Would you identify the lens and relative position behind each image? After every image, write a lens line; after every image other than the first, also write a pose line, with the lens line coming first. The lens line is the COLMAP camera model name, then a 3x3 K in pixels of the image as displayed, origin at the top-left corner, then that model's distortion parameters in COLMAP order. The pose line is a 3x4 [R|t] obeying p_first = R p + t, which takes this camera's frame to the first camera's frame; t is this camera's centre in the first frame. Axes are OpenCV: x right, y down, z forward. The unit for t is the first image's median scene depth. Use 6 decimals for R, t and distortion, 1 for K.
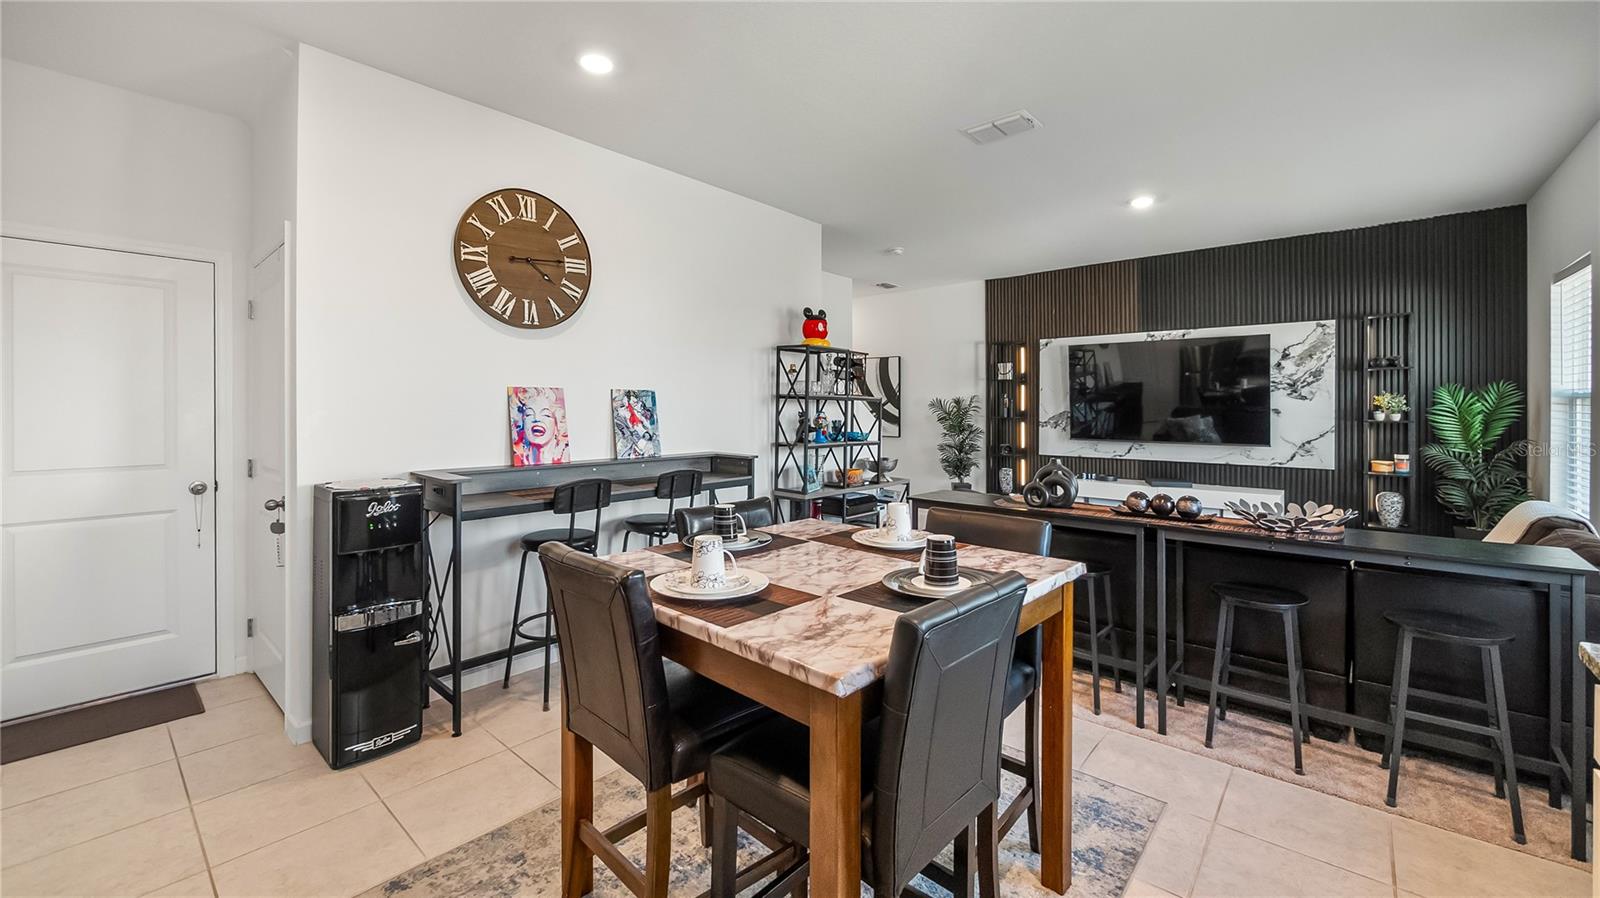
lens RADIAL K [[678.8, 0, 800.1], [0, 678.8, 408.8], [0, 0, 1]] dist [-0.001394, -0.000082]
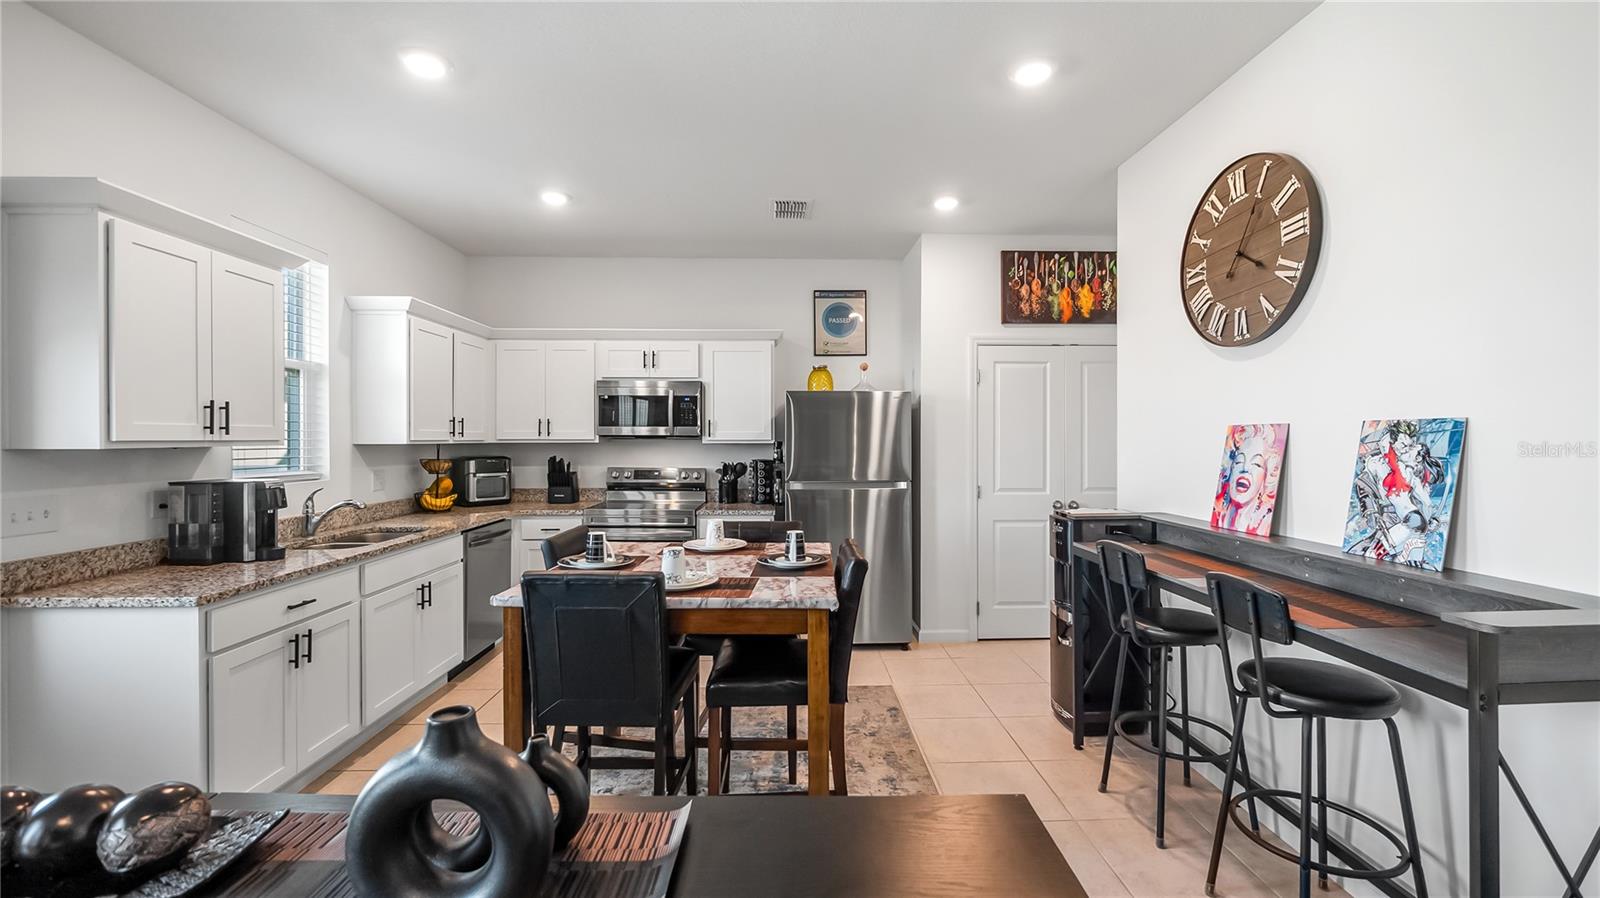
lens RADIAL K [[647.7, 0, 802.0], [0, 647.7, 437.9], [0, 0, 1]] dist [-0.002183, -0.000328]
pose [[-0.747258, -0.002351, -0.664530, 0.371605], [-0.001871, 0.999997, -0.001434, -0.013658], [0.664532, 0.000171, -0.747260, 1.052948]]
